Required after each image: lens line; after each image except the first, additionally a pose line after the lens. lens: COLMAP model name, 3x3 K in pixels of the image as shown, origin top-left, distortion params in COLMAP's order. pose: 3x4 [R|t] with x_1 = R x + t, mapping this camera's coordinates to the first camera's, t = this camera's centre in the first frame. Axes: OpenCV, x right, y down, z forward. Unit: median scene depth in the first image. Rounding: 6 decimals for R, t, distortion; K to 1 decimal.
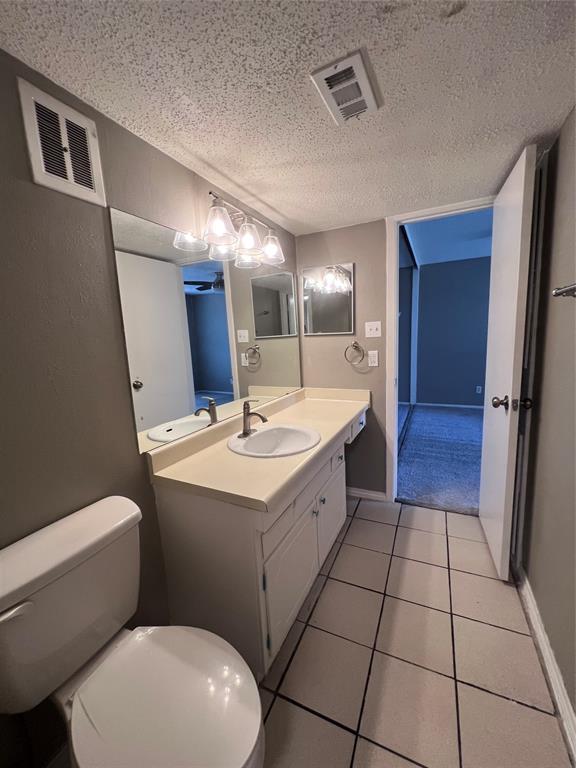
lens RADIAL K [[306.9, 0, 291.2], [0, 306.9, 383.0], [0, 0, 1]] dist [0.002551, 0.000593]
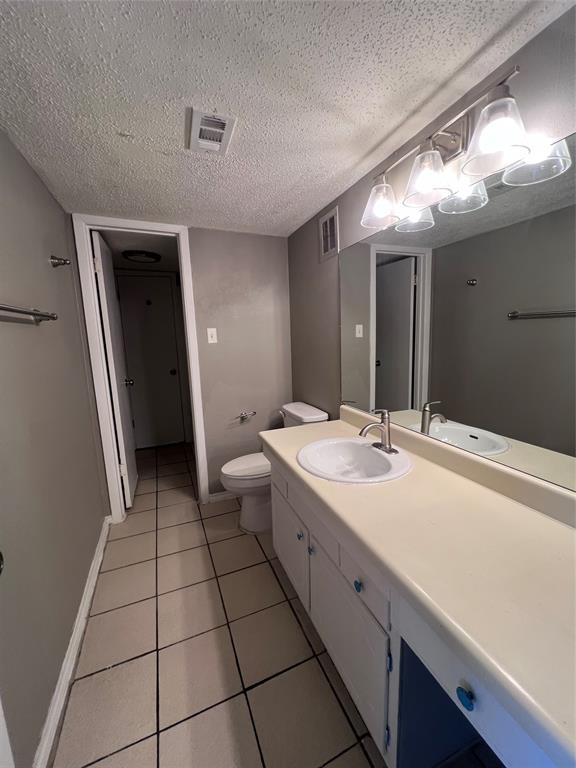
lens RADIAL K [[309.5, 0, 289.9], [0, 309.5, 387.1], [0, 0, 1]] dist [0.001367, 0.000233]
pose [[-0.665958, 0.185718, -0.722502, 0.646132], [-0.058137, 0.952648, 0.298465, -0.245428], [0.743720, 0.240769, -0.623627, 1.393407]]
